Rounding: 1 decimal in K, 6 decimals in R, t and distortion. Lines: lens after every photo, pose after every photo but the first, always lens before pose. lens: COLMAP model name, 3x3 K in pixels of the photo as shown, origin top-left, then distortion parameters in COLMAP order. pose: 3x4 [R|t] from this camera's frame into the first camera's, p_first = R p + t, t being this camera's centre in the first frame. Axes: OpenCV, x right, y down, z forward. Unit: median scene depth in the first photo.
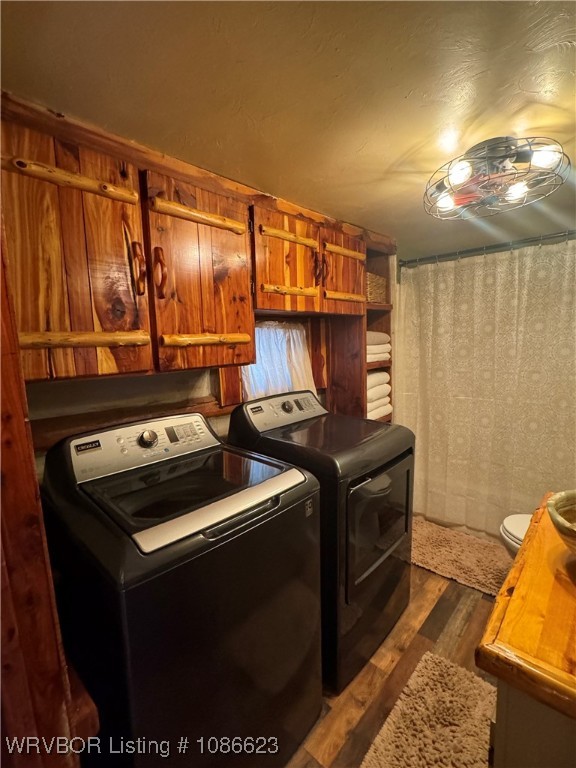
lens RADIAL K [[352.7, 0, 286.8], [0, 352.7, 383.9], [0, 0, 1]] dist [0.000002, 0.000030]
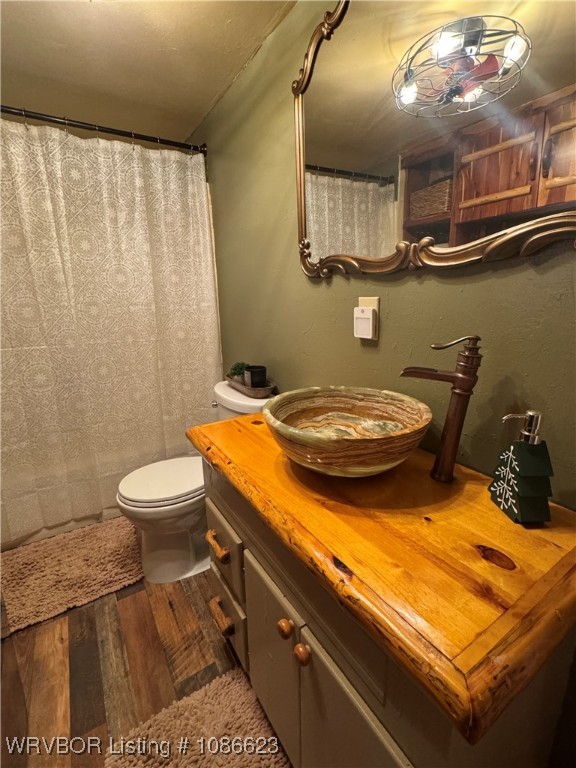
lens RADIAL K [[345.7, 0, 285.9], [0, 345.7, 383.9], [0, 0, 1]] dist [-0.001885, -0.000328]
pose [[0.260909, -0.199640, 0.944495, 0.034974], [0.119250, 0.977554, 0.173686, 0.059996], [-0.957970, 0.067315, 0.278860, 0.365969]]
